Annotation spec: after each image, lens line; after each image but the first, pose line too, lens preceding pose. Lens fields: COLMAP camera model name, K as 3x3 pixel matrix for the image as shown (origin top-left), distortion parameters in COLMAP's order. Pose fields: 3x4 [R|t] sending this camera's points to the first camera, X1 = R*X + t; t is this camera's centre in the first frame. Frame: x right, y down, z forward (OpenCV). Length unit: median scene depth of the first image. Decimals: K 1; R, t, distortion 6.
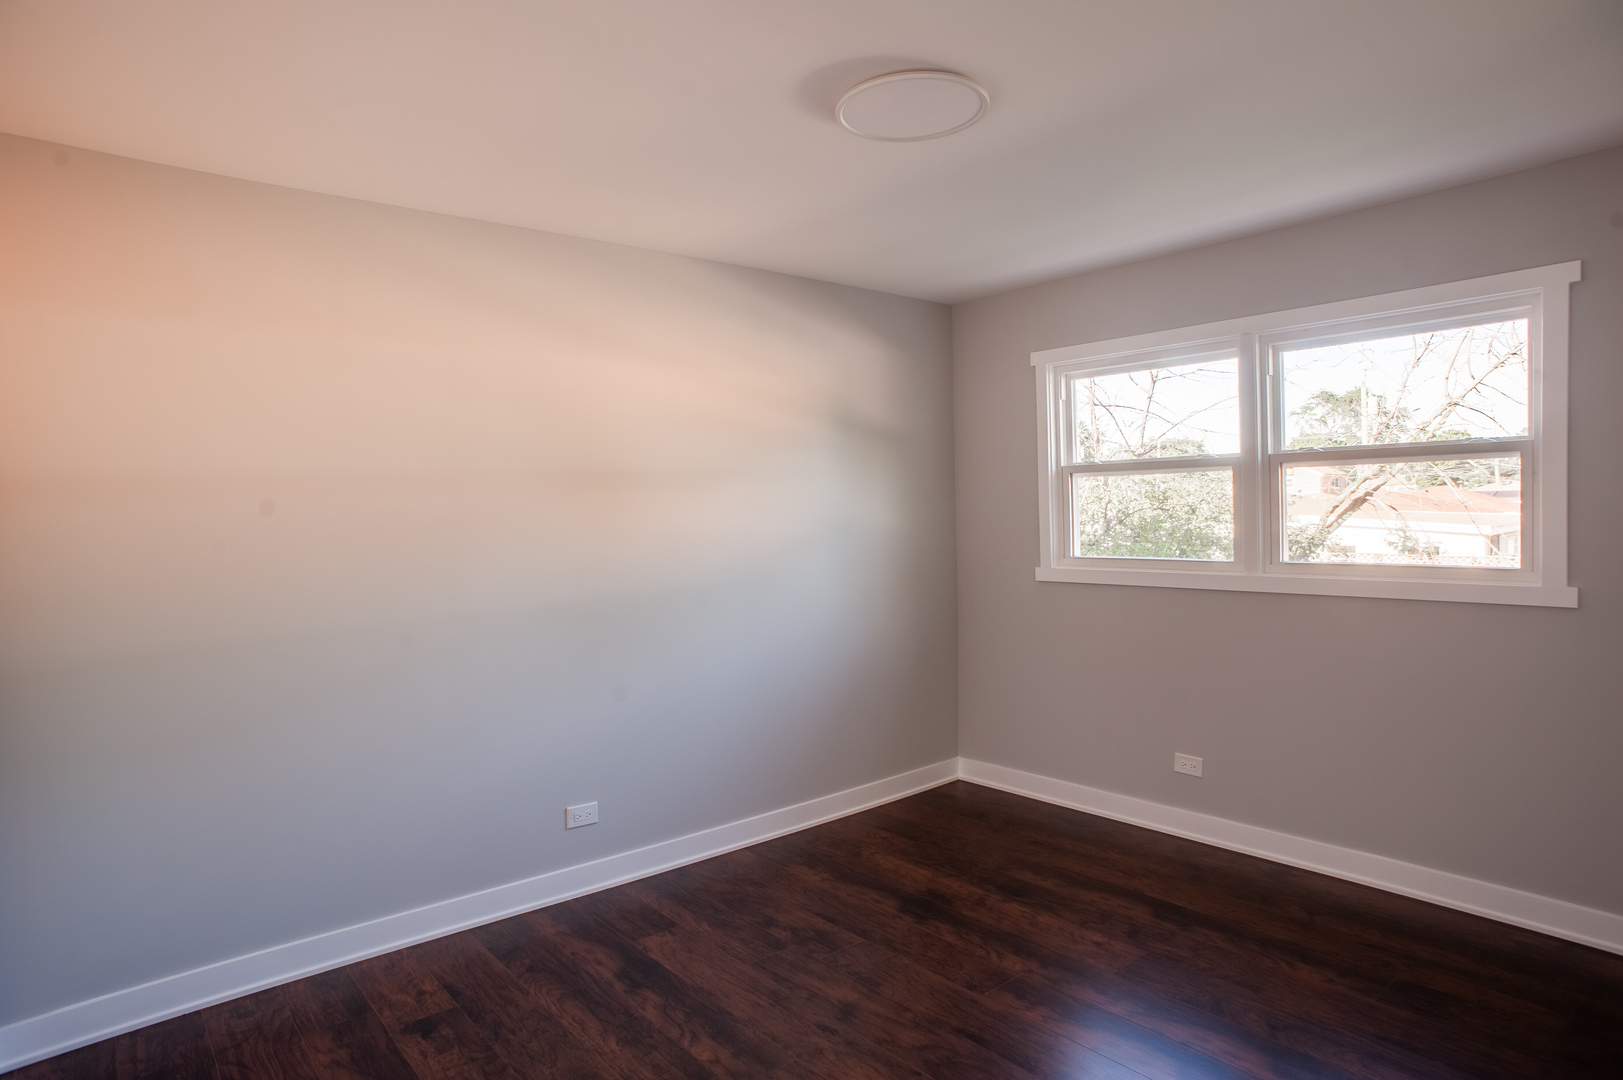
lens RADIAL K [[935.6, 0, 811.5], [0, 935.6, 540.0], [0, 0, 1]] dist [0.002064, 0.001388]
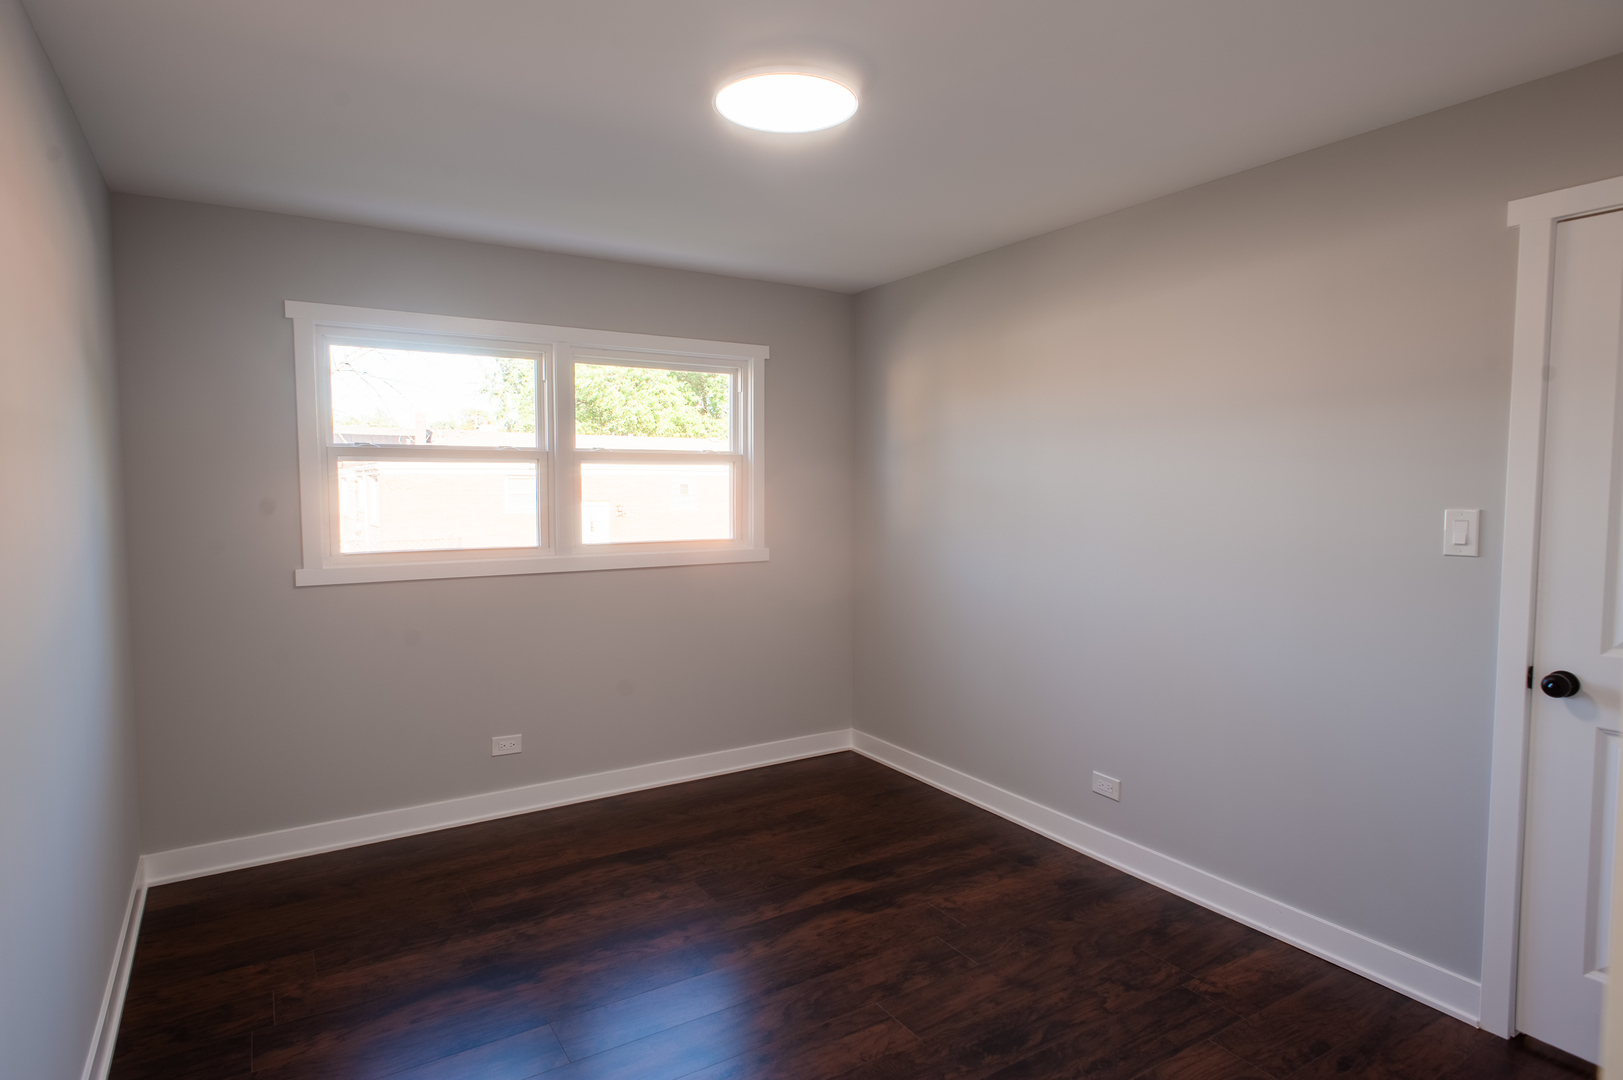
lens RADIAL K [[902.0, 0, 811.5], [0, 902.0, 540.0], [0, 0, 1]] dist [-0.000685, 0.000288]
pose [[0.147095, -0.033336, 0.988560, -0.608104], [0.035542, 0.998965, 0.028398, -0.003469], [-0.988484, 0.030959, 0.148128, 0.591193]]
